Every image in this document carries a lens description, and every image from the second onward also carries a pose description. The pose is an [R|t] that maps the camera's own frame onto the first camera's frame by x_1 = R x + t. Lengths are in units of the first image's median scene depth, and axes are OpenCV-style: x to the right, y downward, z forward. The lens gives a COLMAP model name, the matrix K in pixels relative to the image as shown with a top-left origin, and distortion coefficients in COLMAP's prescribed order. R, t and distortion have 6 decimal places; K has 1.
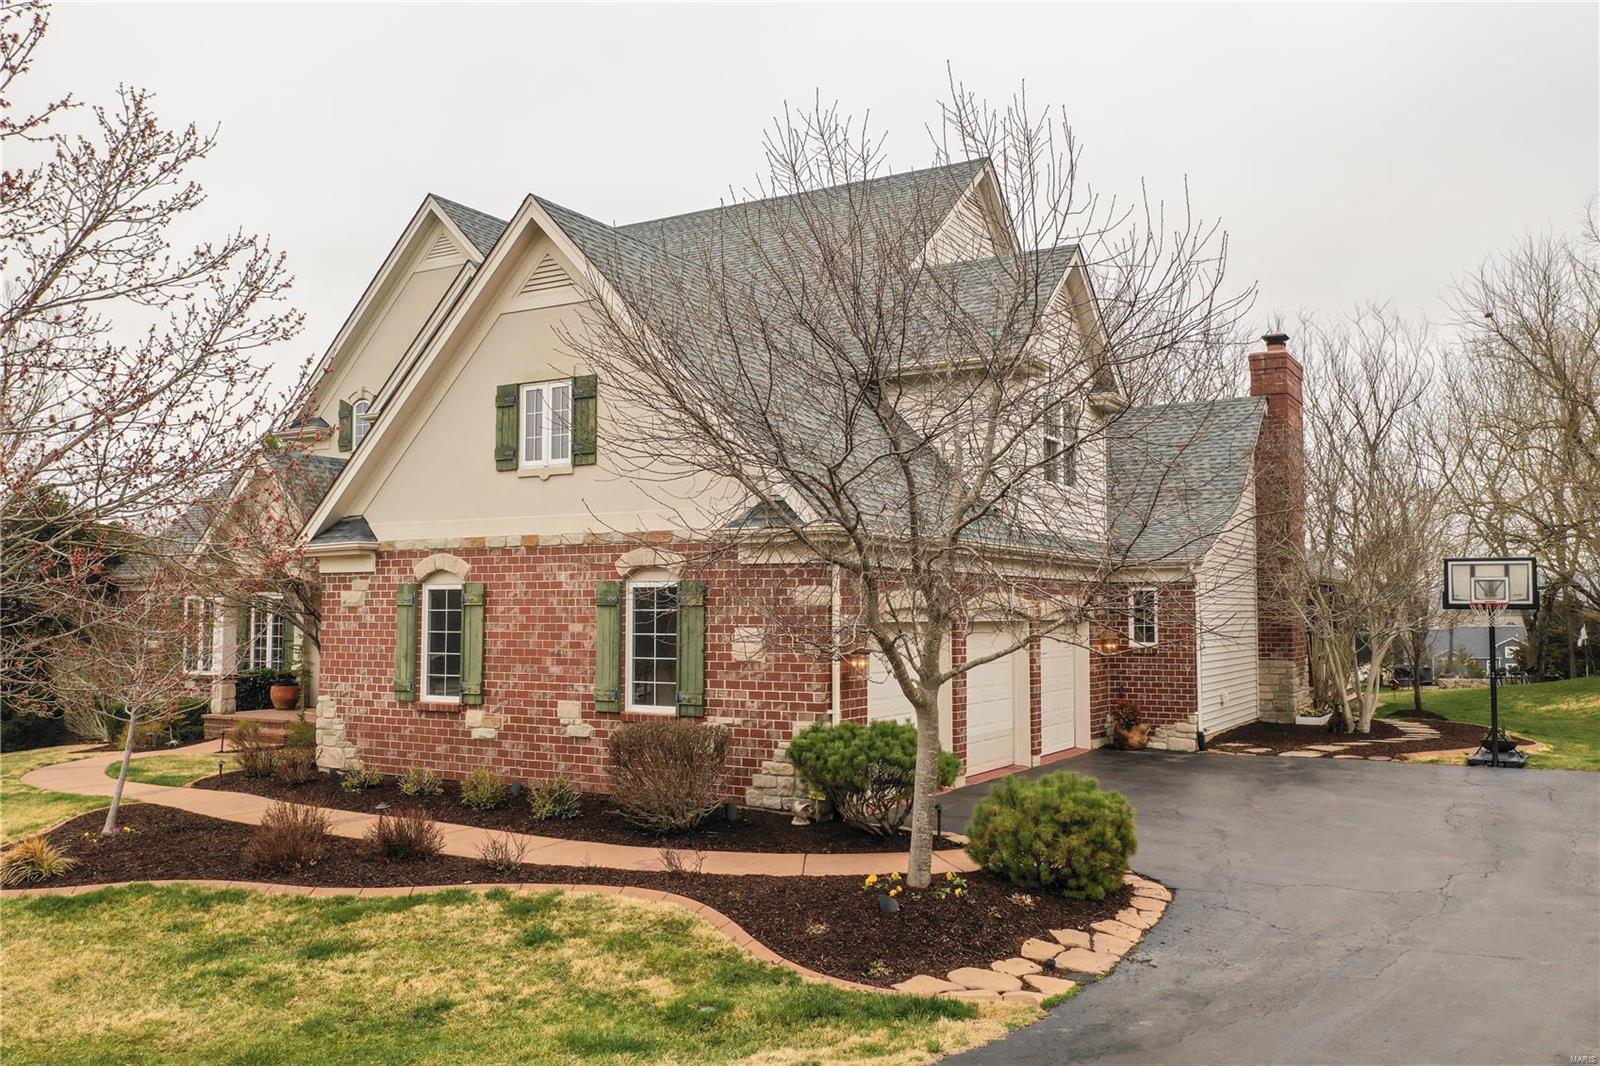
lens RADIAL K [[1304.3, 0, 802.0], [0, 1304.3, 549.3], [0, 0, 1]] dist [-0.001206, -0.001155]
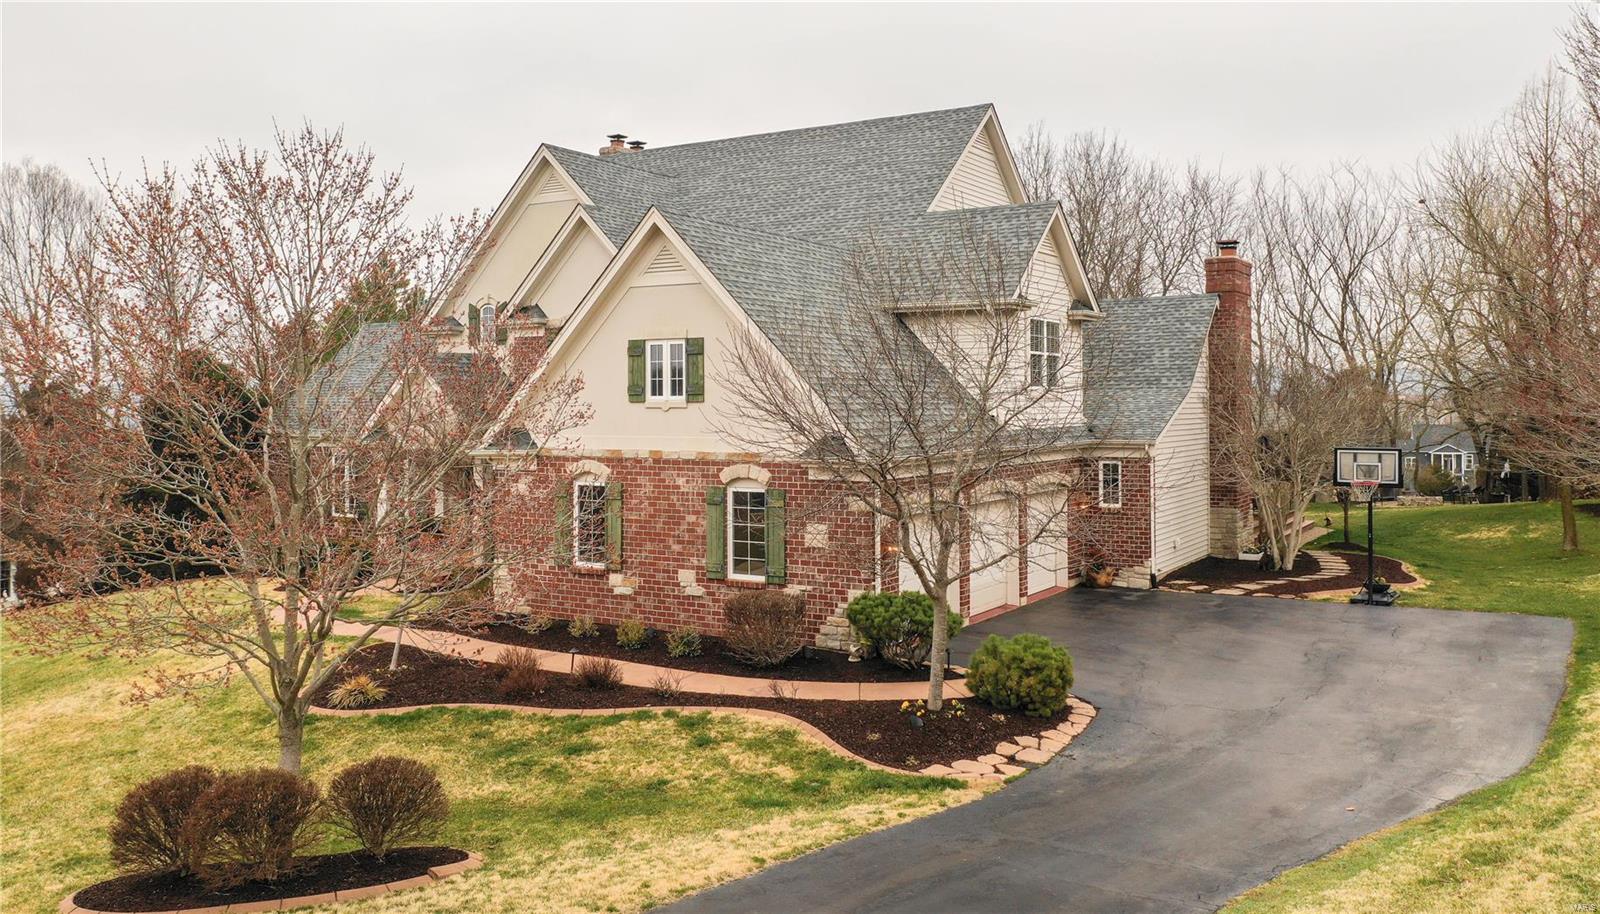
lens RADIAL K [[1288.3, 0, 801.7], [0, 1288.3, 400.6], [0, 0, 1]] dist [0.000262, -0.005459]
pose [[0.999878, -0.005582, -0.014567, -0.032411], [0.006273, 0.998836, 0.047831, -0.130429], [0.014283, -0.047916, 0.998749, -0.375159]]
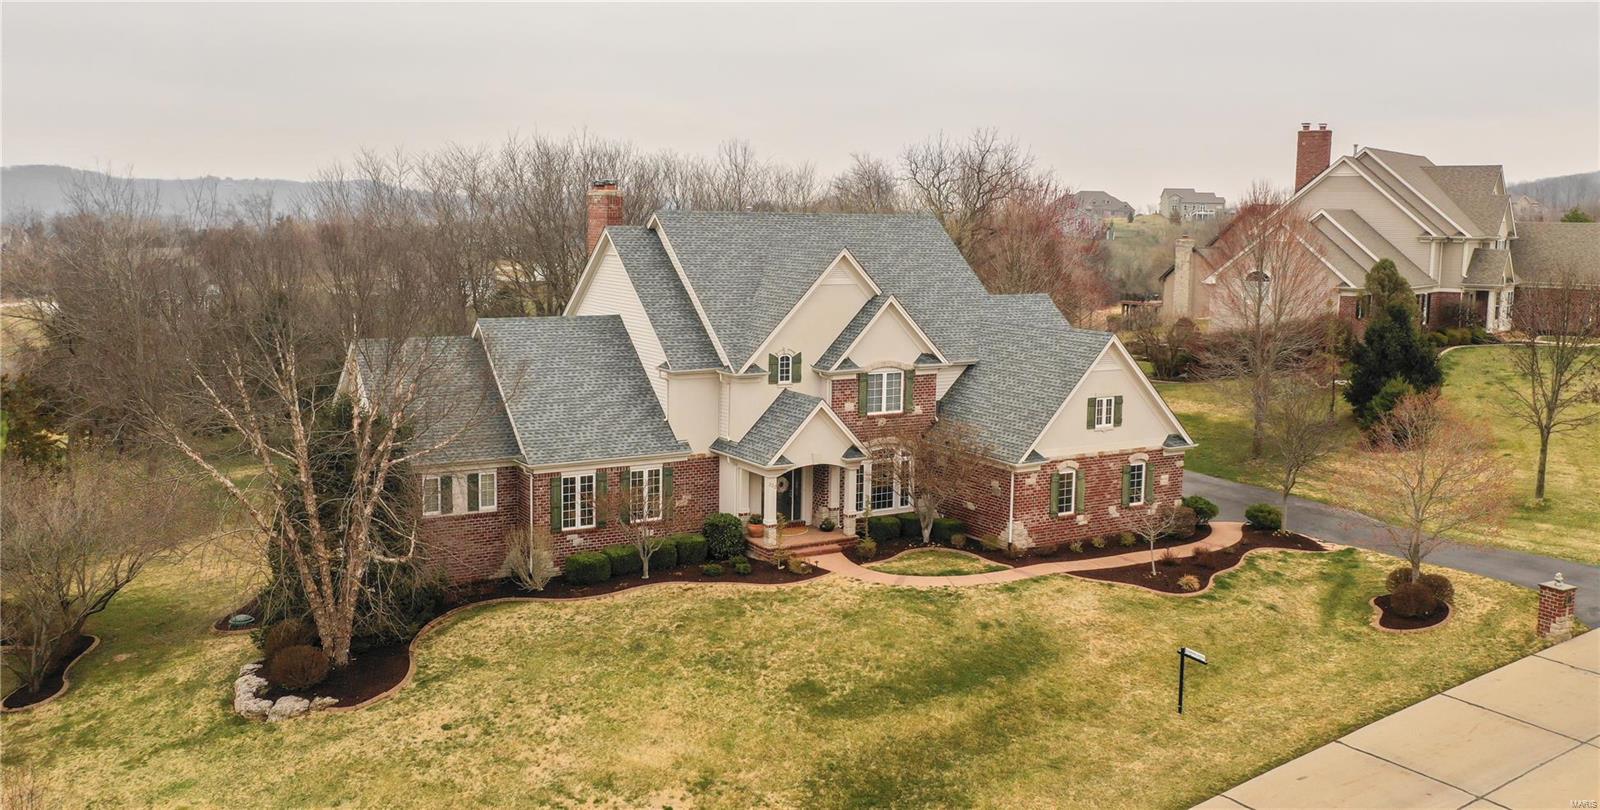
lens RADIAL K [[1309.5, 0, 800.6], [0, 1309.5, 381.3], [0, 0, 1]] dist [-0.013433, -0.002551]
pose [[0.471829, -0.102274, 0.875738, -3.030724], [-0.057387, 0.987581, 0.146254, -0.547425], [-0.879820, -0.119263, 0.460100, 0.285601]]
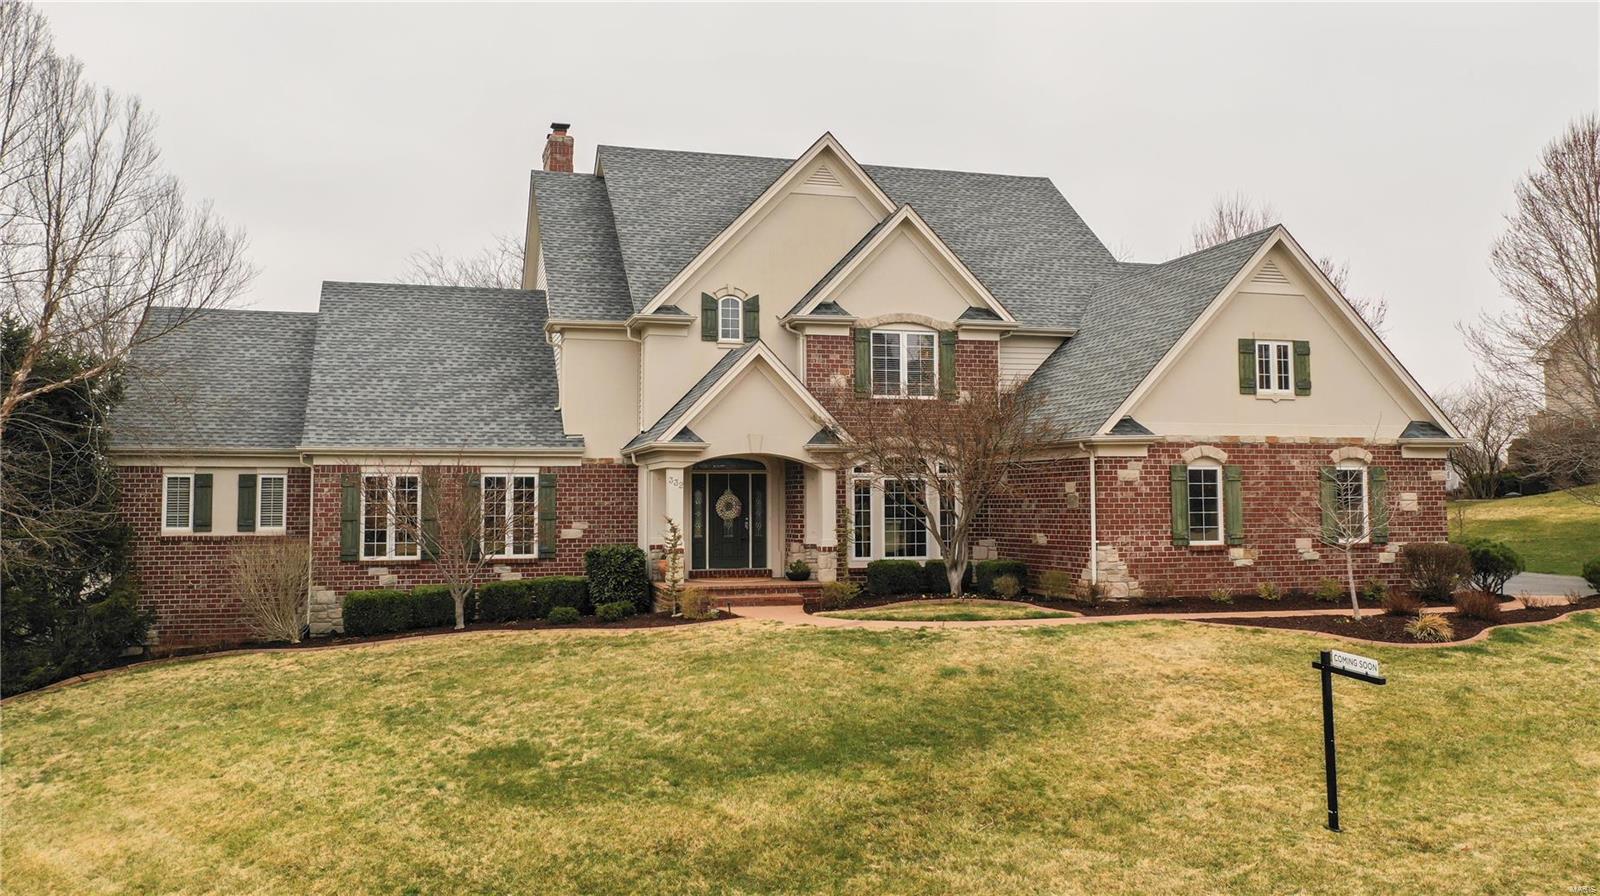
lens RADIAL K [[1282.5, 0, 803.9], [0, 1282.5, 426.7], [0, 0, 1]] dist [-0.002907, -0.003090]
pose [[0.682211, 0.039095, 0.730109, -1.762000], [-0.029010, 0.999230, -0.026399, 0.035804], [-0.730579, -0.003170, 0.682821, 0.351517]]
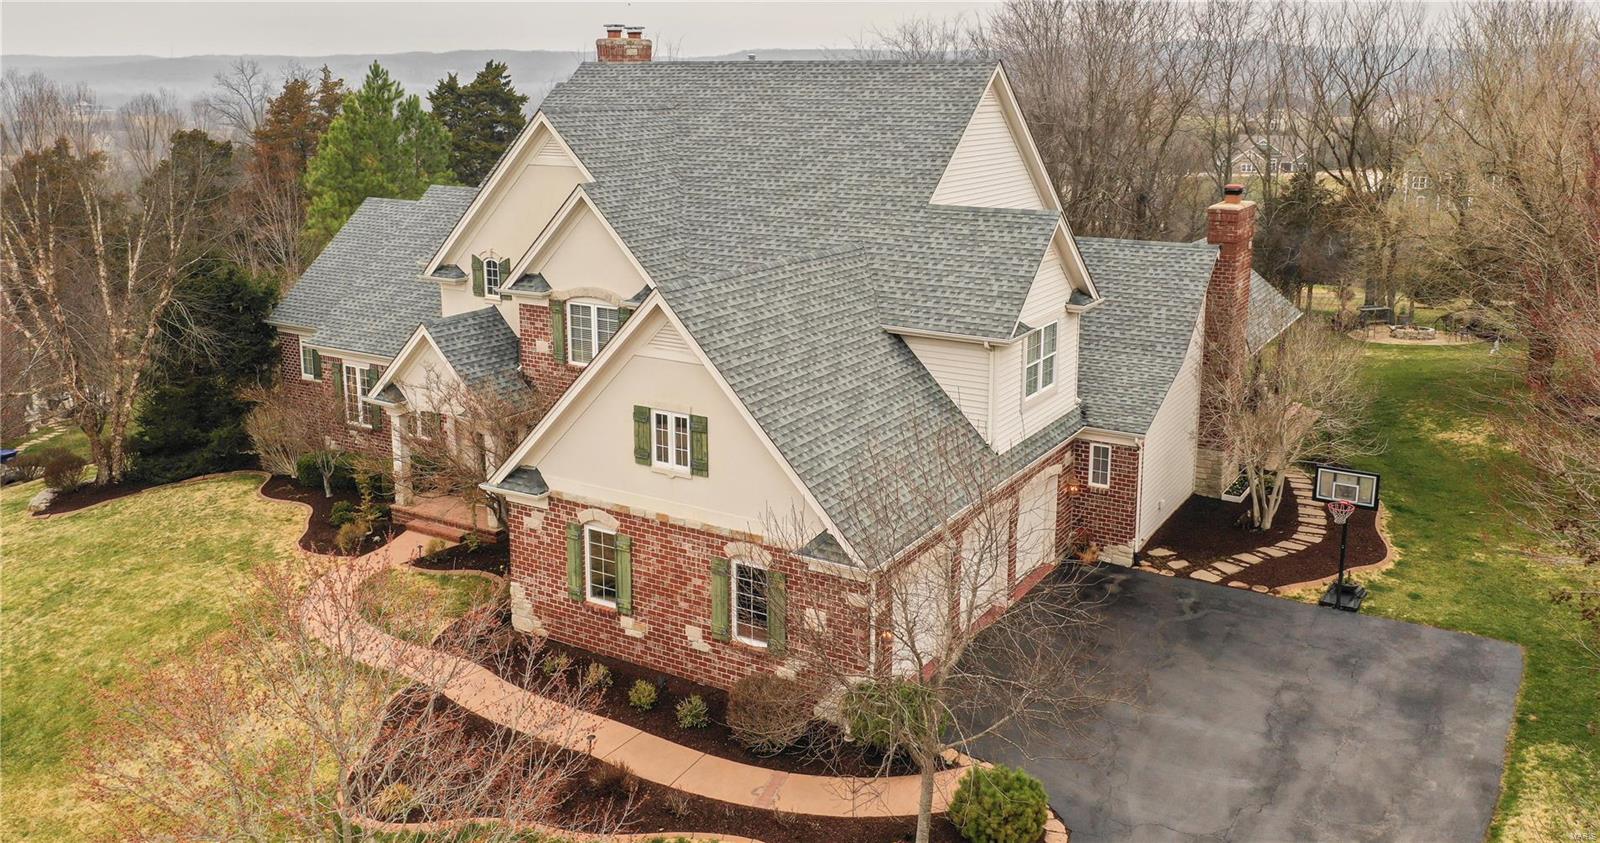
lens RADIAL K [[1292.2, 0, 803.0], [0, 1292.2, 340.6], [0, 0, 1]] dist [-0.002320, -0.000989]
pose [[0.999872, 0.001855, -0.015903, -0.028918], [0.002146, 0.968791, 0.247870, -0.562272], [0.015867, -0.247872, 0.968663, -0.352549]]
